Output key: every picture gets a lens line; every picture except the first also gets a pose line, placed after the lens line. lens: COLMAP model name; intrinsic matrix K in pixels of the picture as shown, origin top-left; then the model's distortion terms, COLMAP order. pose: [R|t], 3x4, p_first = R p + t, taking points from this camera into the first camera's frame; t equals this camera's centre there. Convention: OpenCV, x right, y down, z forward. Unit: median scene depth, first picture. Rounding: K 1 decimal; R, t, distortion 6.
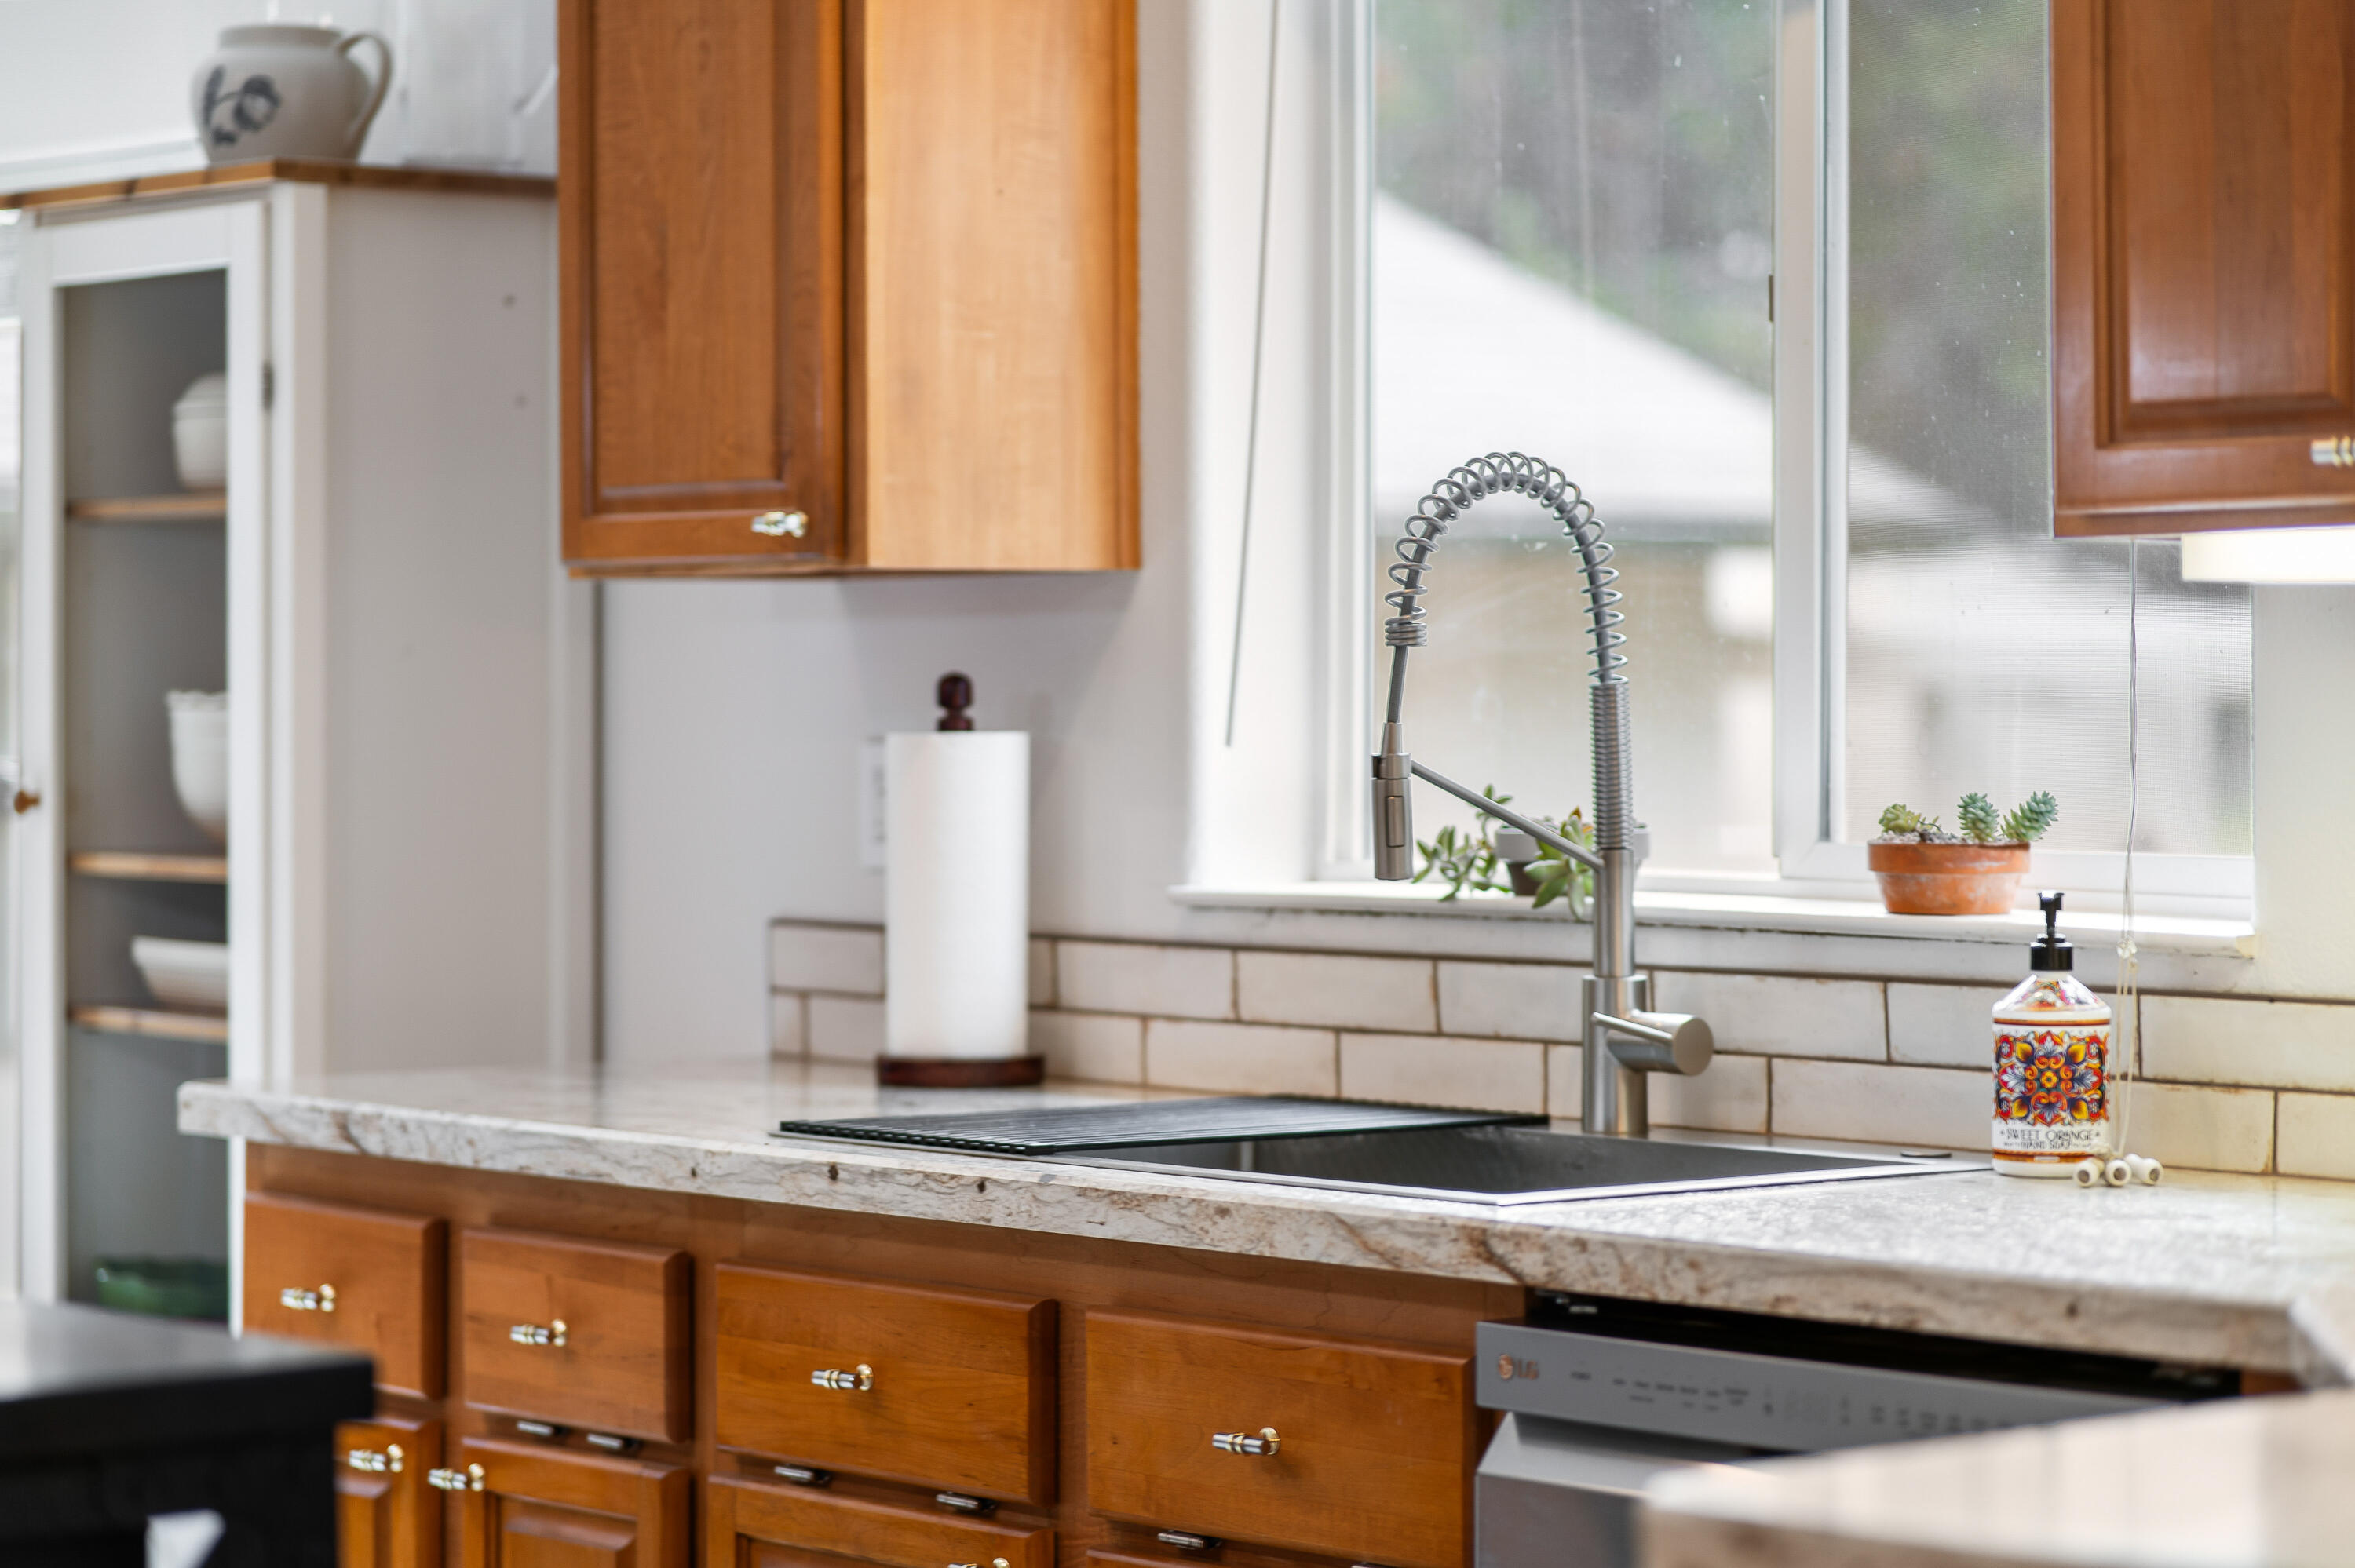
lens RADIAL K [[5789.7, 0, 1165.3], [0, 5789.7, 777.8], [0, 0, 1]] dist [-0.200934, 0.000000]
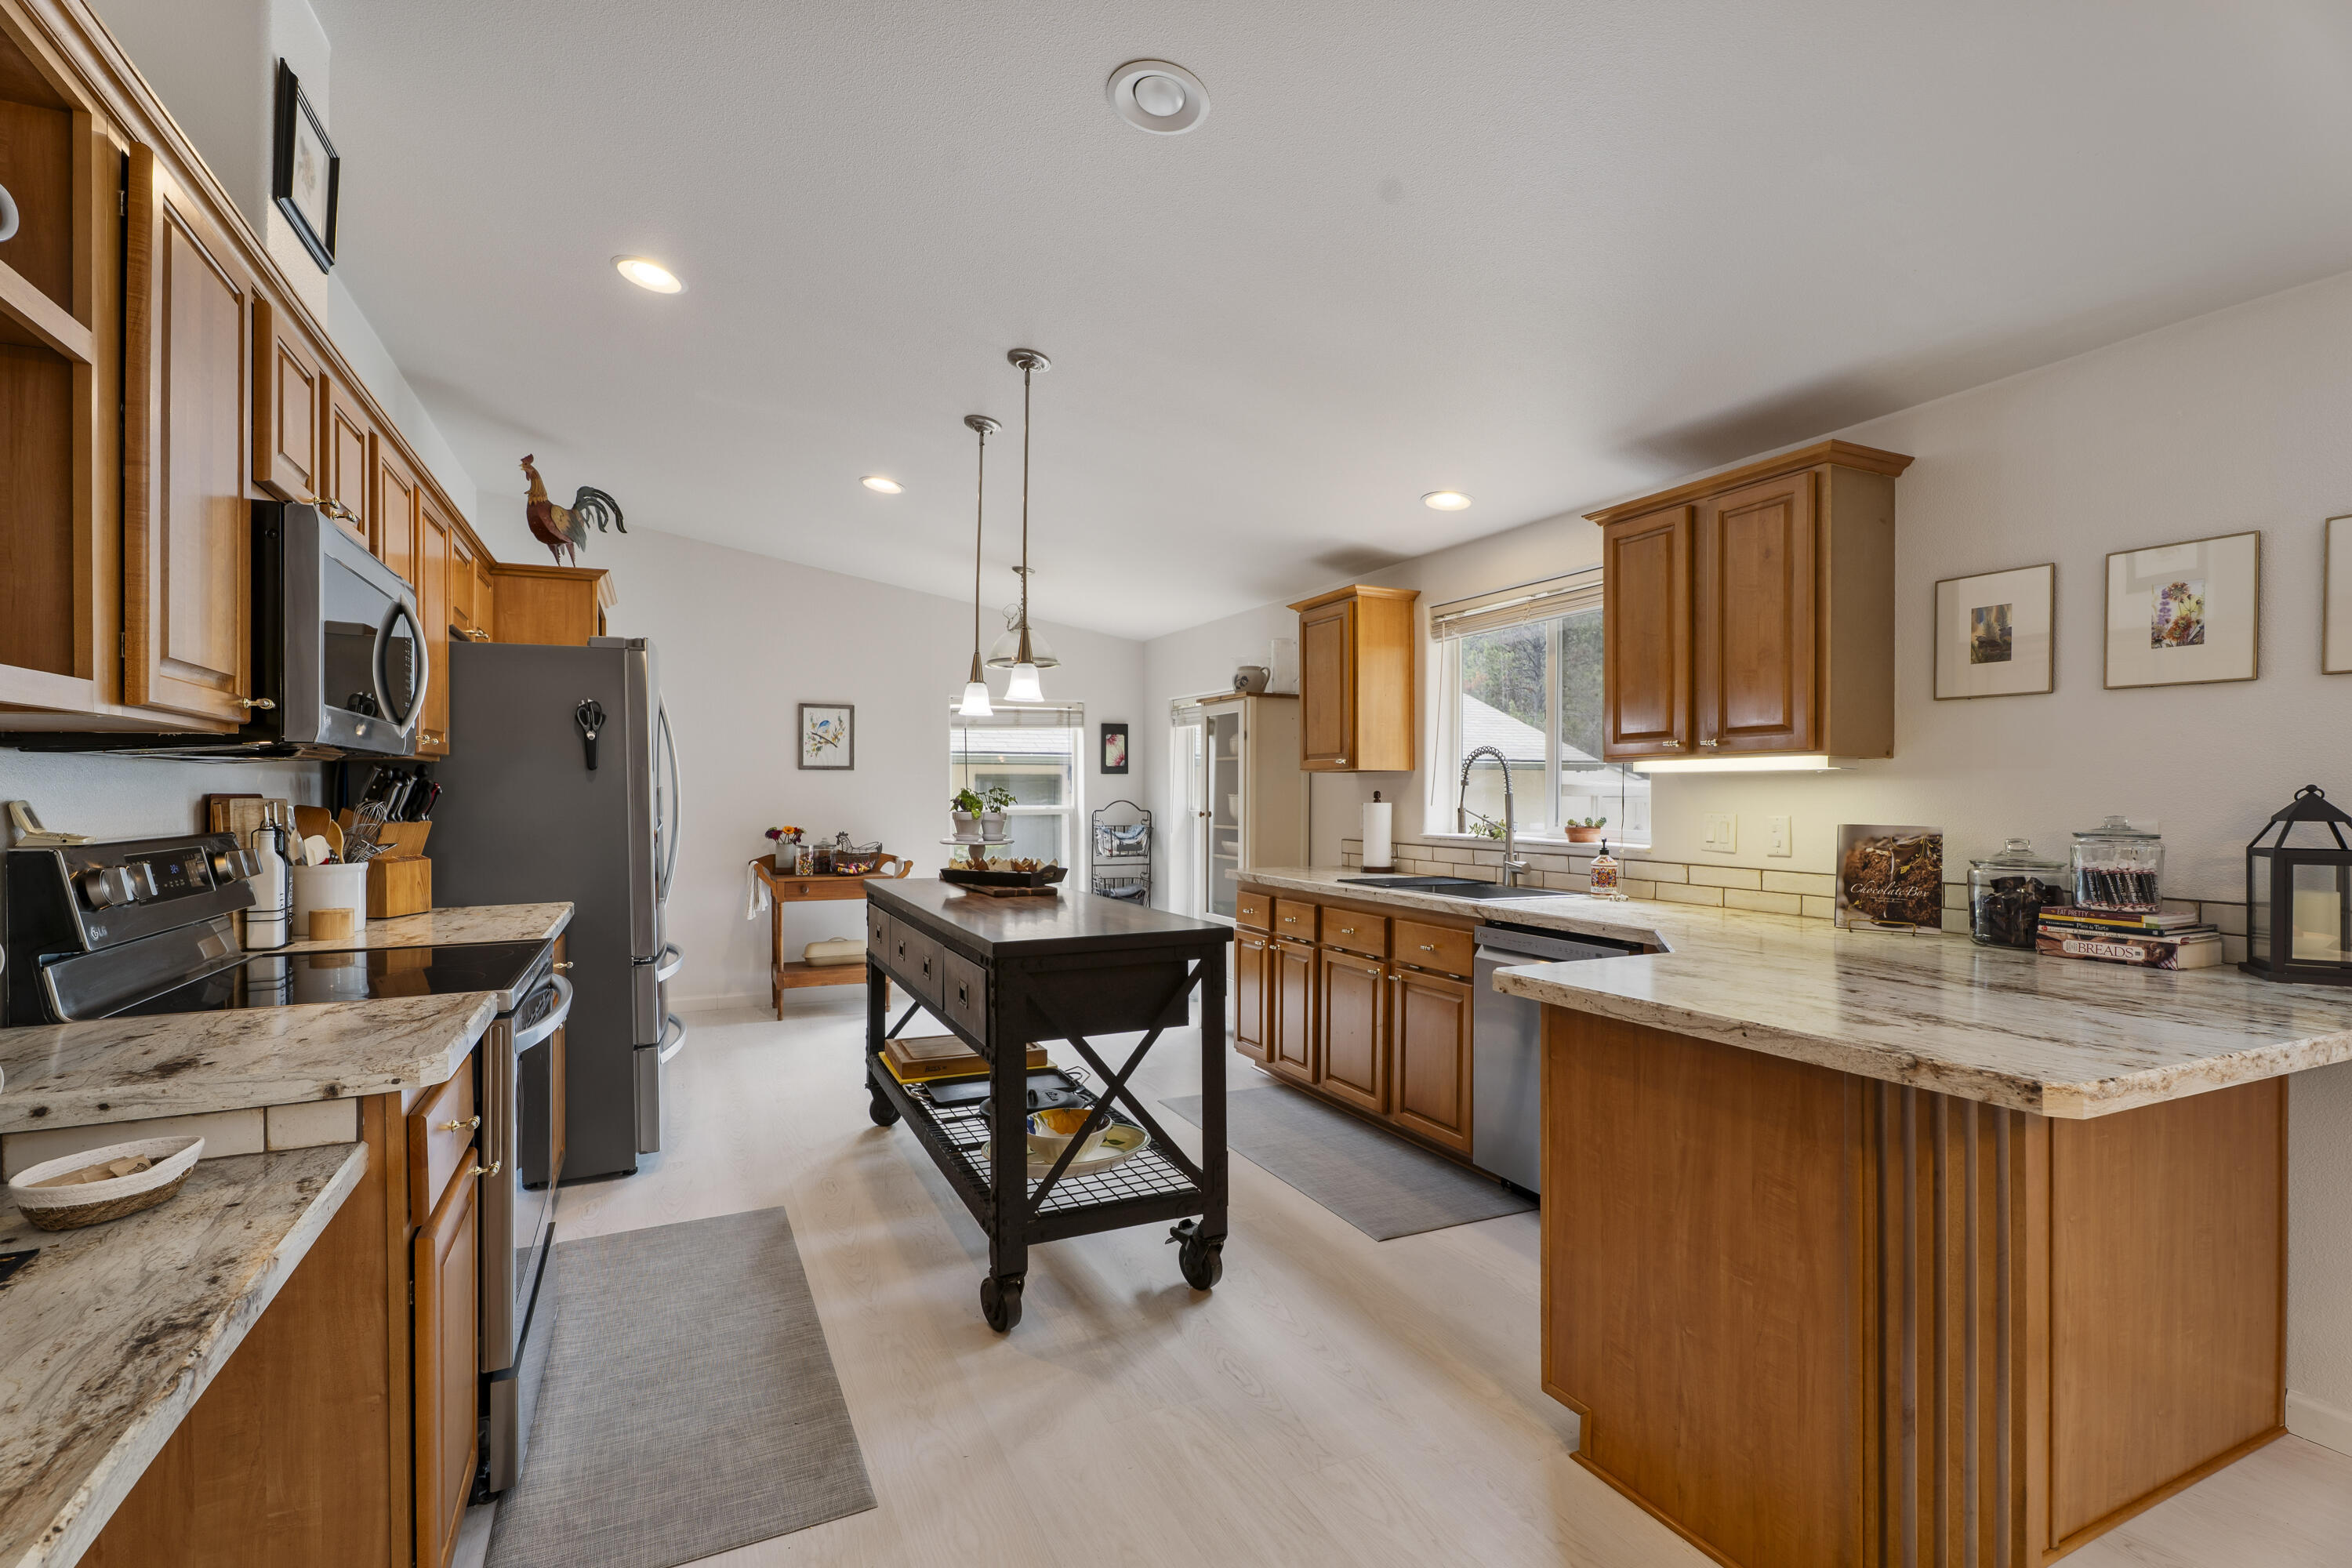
lens RADIAL K [[1056.4, 0, 1179.7], [0, 1056.4, 789.4], [0, 0, 1]] dist [-0.002668, -0.000322]
pose [[0.969291, 0.004336, -0.245878, 0.025431], [-0.009208, 0.999783, -0.018668, -0.000499], [0.245744, 0.020359, 0.969121, 0.065933]]
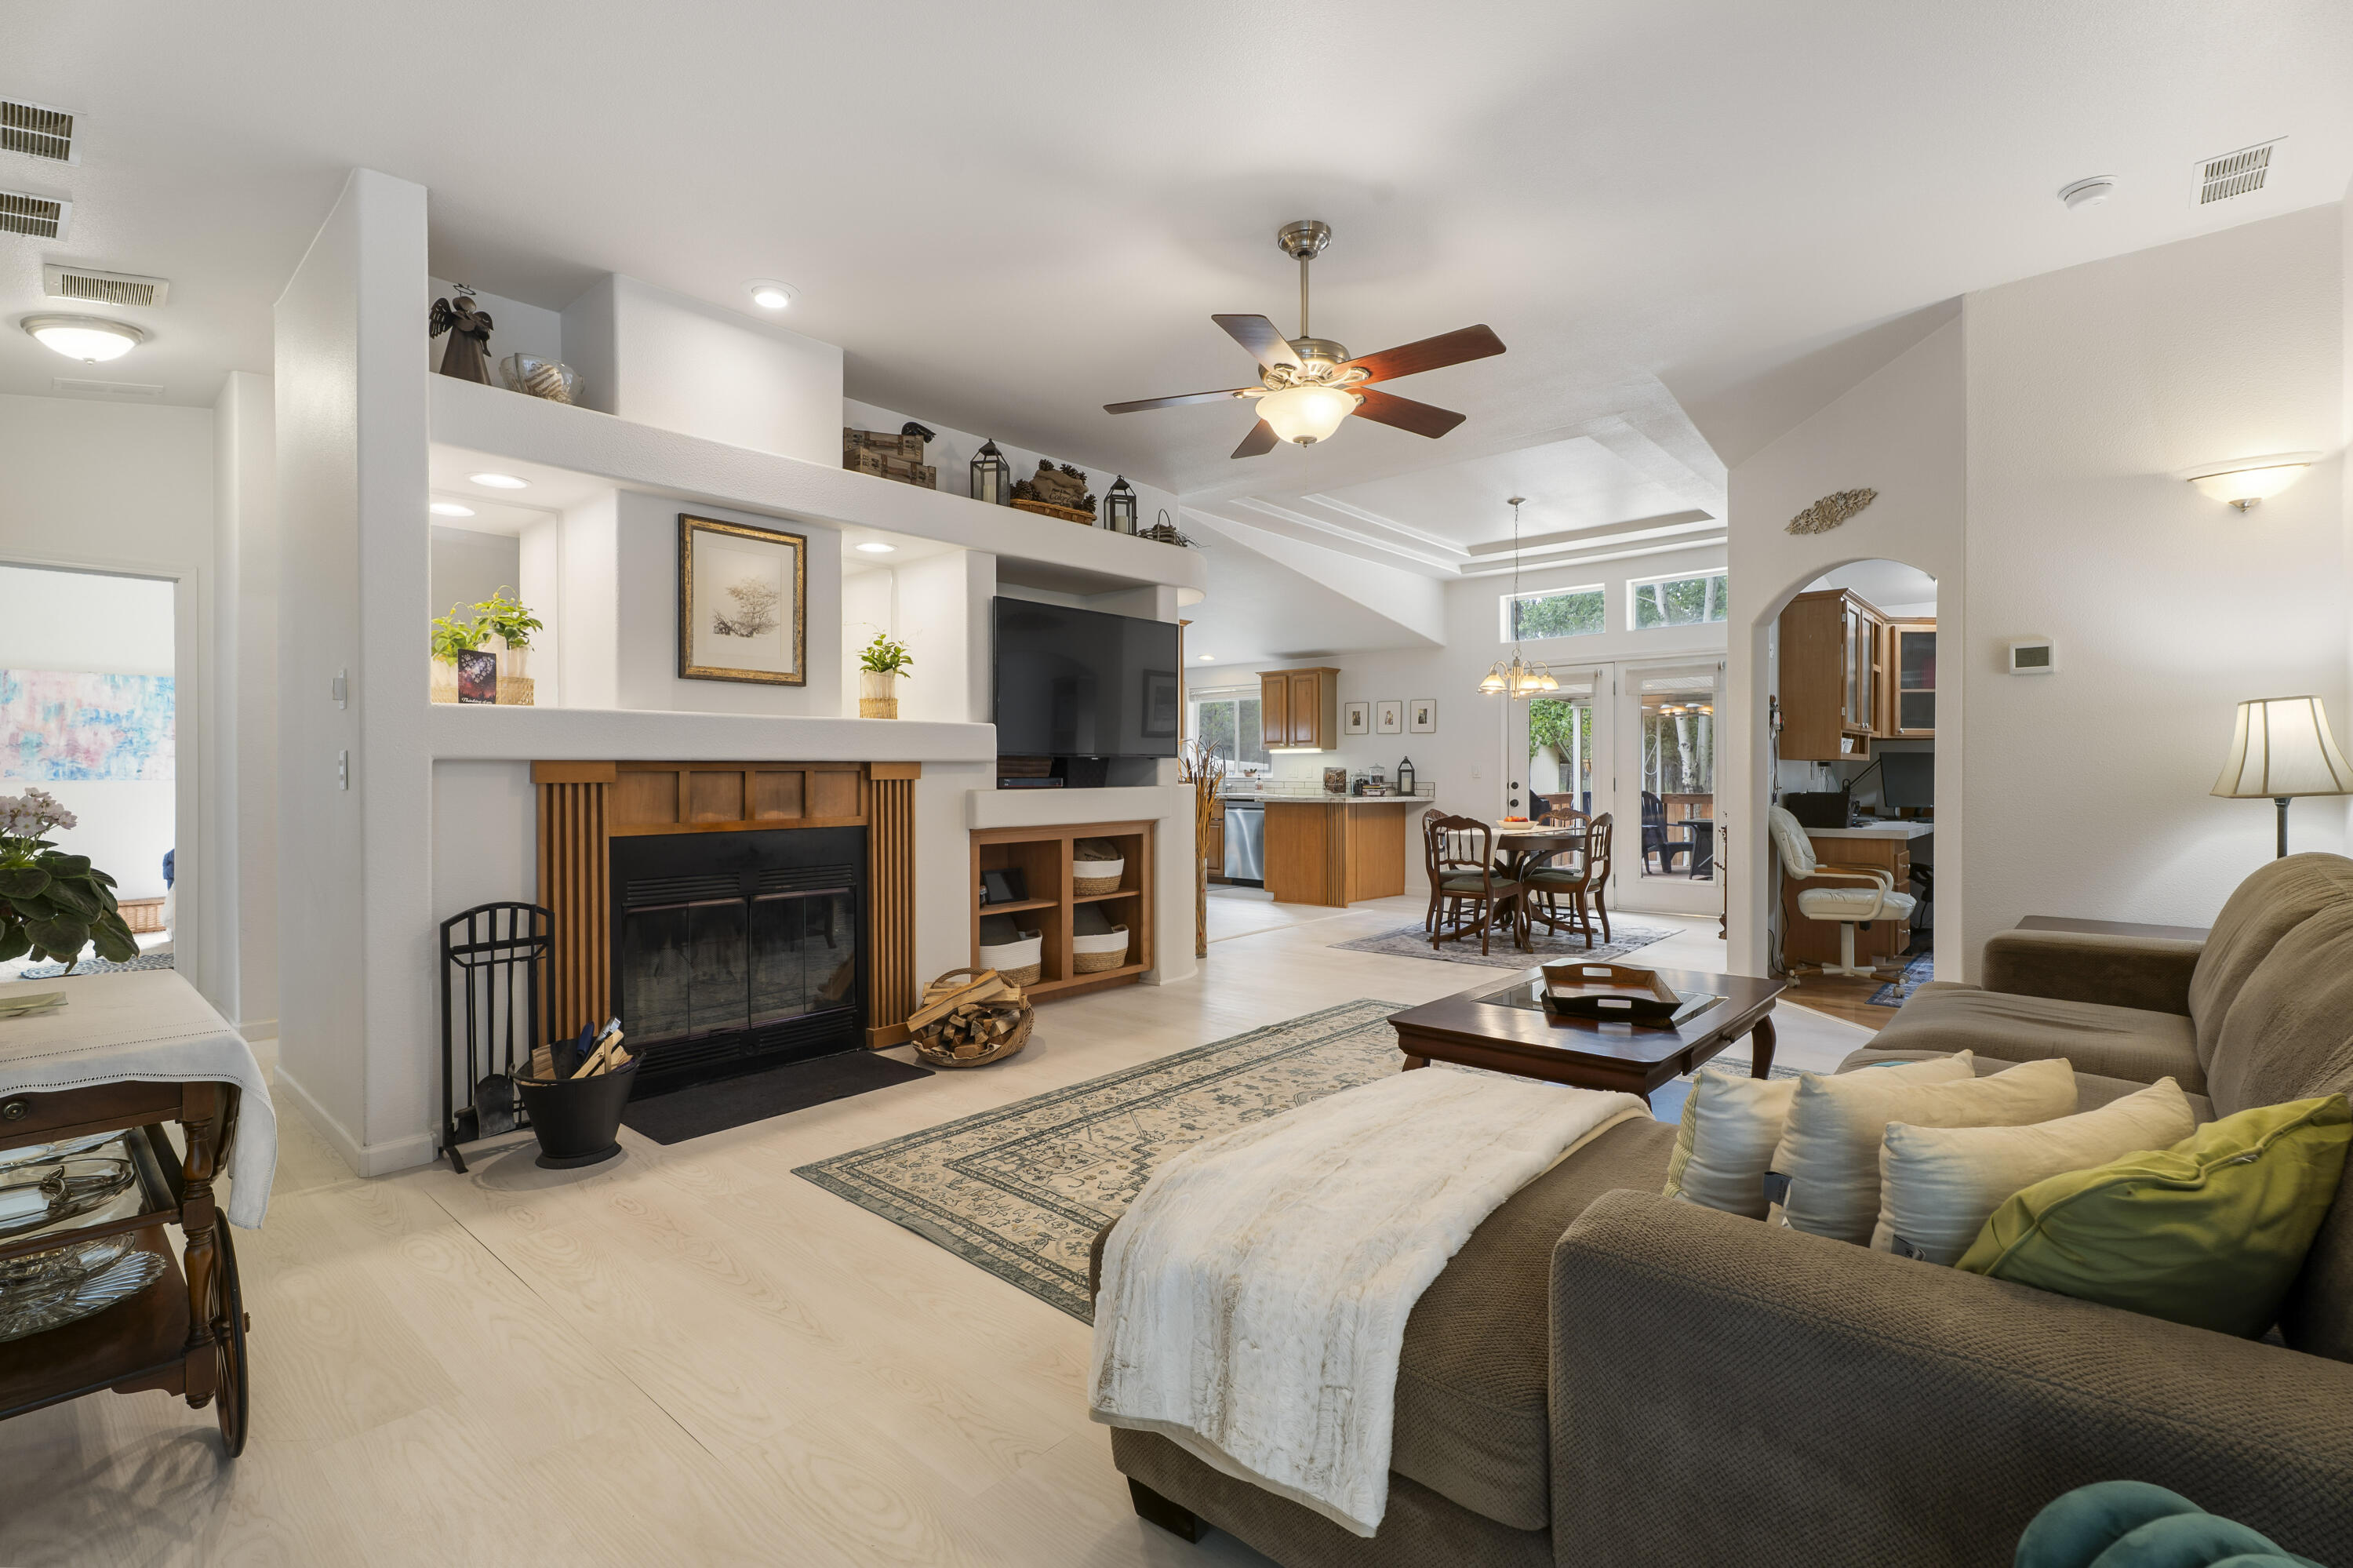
lens RADIAL K [[1056.9, 0, 1175.6], [0, 1056.9, 781.1], [0, 0, 1]] dist [-0.002668, -0.000322]
pose [[0.990481, 0.002154, 0.137634, -0.372786], [-0.000463, 0.999924, -0.012318, 0.061226], [-0.137650, 0.012137, 0.990407, -1.419000]]
